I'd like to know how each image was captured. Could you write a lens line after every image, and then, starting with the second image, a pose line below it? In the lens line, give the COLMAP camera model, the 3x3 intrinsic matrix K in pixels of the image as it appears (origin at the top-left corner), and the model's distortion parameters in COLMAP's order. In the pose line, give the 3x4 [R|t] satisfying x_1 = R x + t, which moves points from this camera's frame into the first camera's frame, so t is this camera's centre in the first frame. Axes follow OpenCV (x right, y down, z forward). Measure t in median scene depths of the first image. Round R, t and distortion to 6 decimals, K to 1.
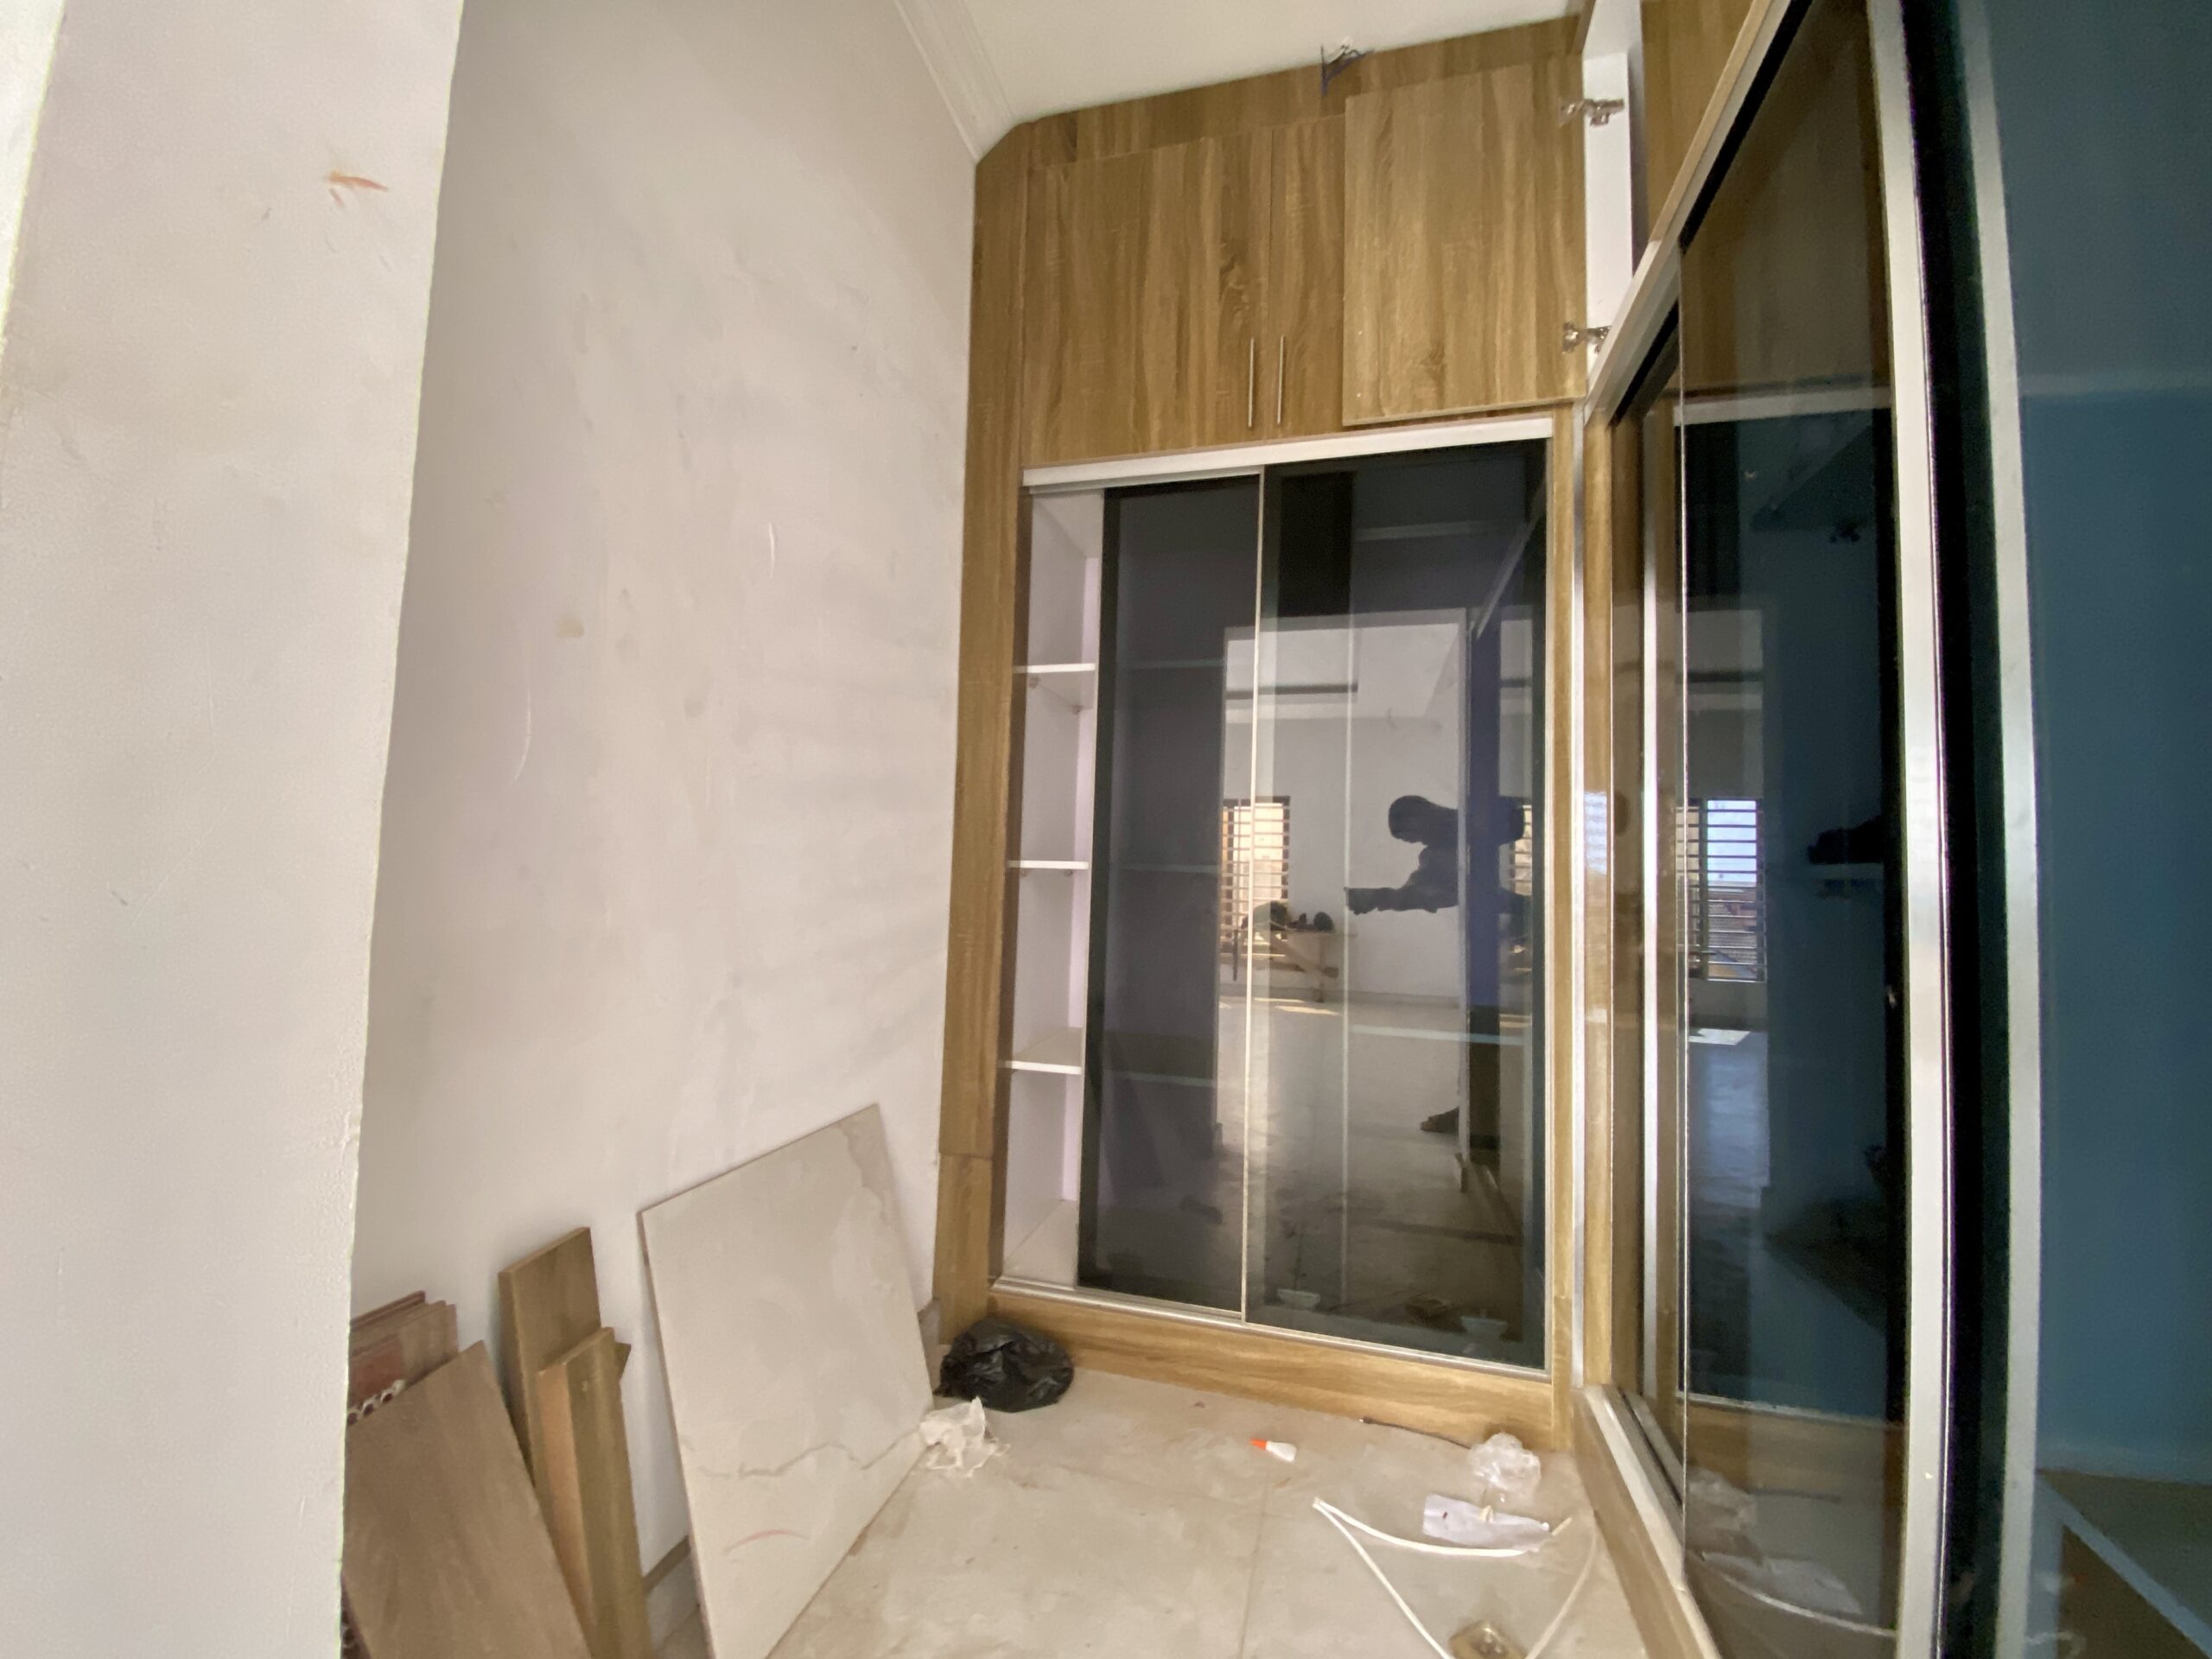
lens RADIAL K [[897.8, 0, 1101.8], [0, 897.8, 828.7], [0, 0, 1]] dist [0.018784, -0.017986]
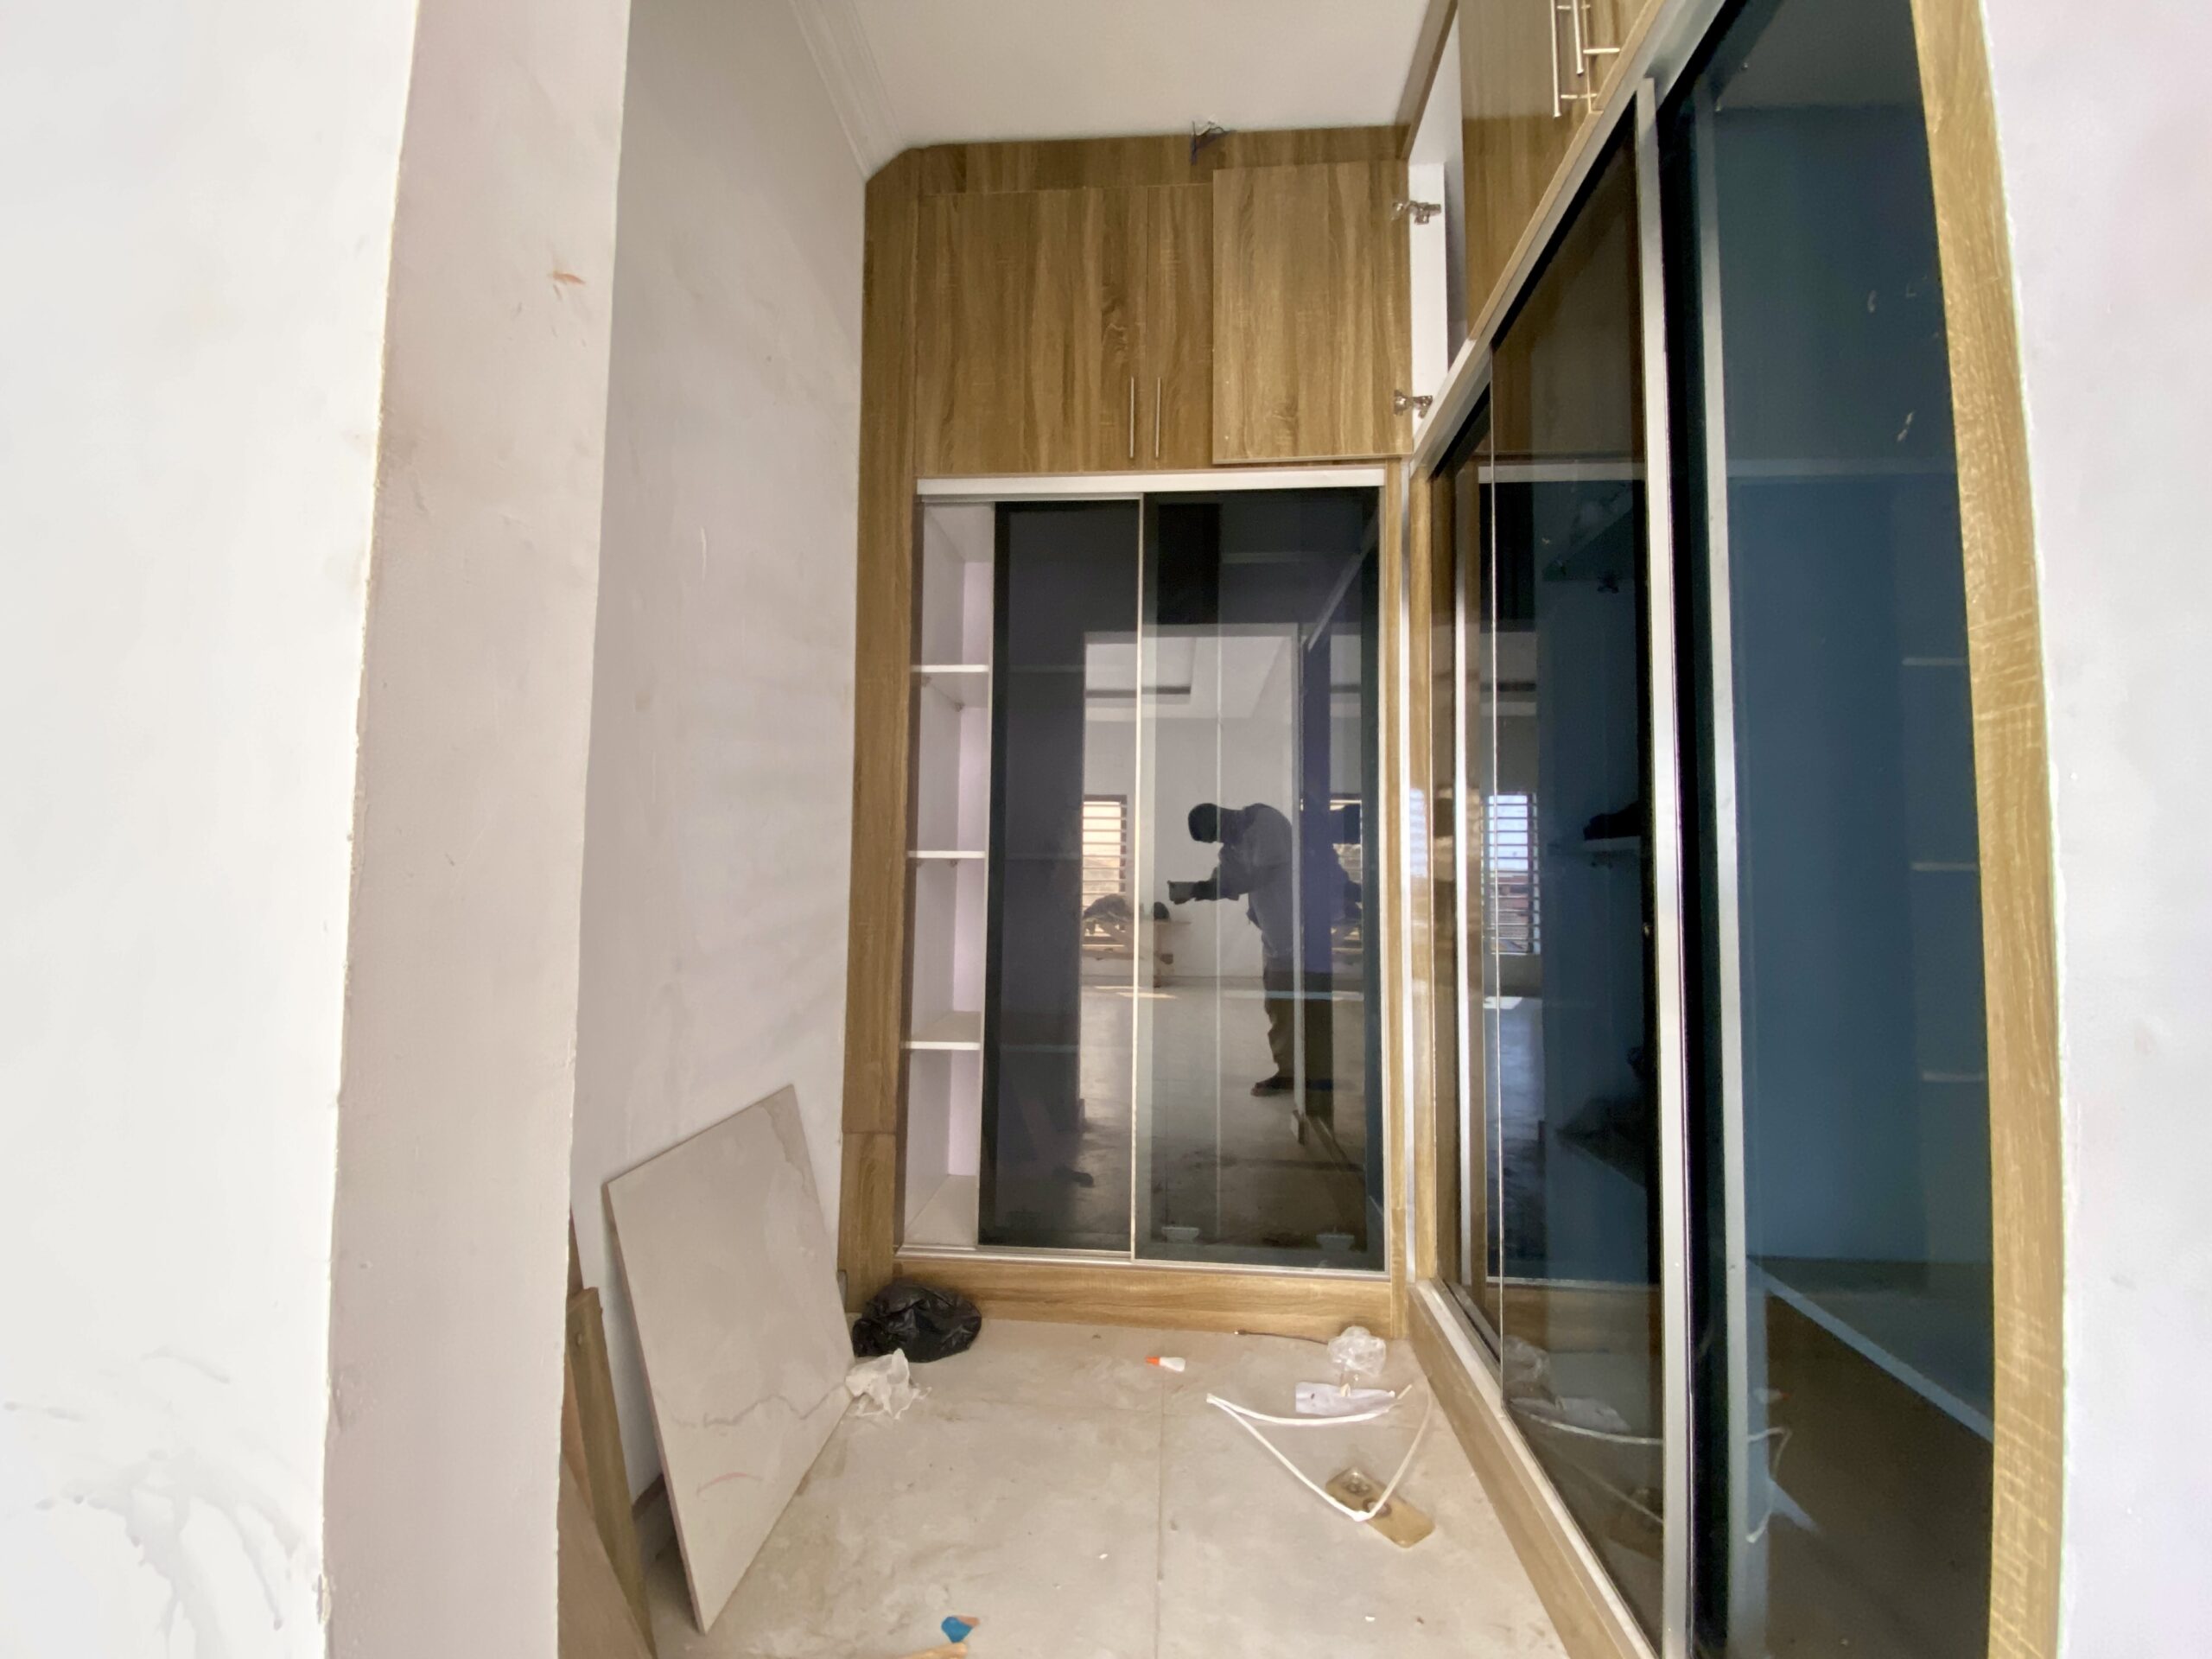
lens RADIAL K [[897.8, 0, 1101.8], [0, 897.8, 828.7], [0, 0, 1]] dist [0.018784, -0.017986]
pose [[0.981816, -0.006912, 0.189708, -0.093248], [0.006150, 0.999970, 0.004603, 0.007347], [-0.189734, -0.003352, 0.981830, -0.091451]]
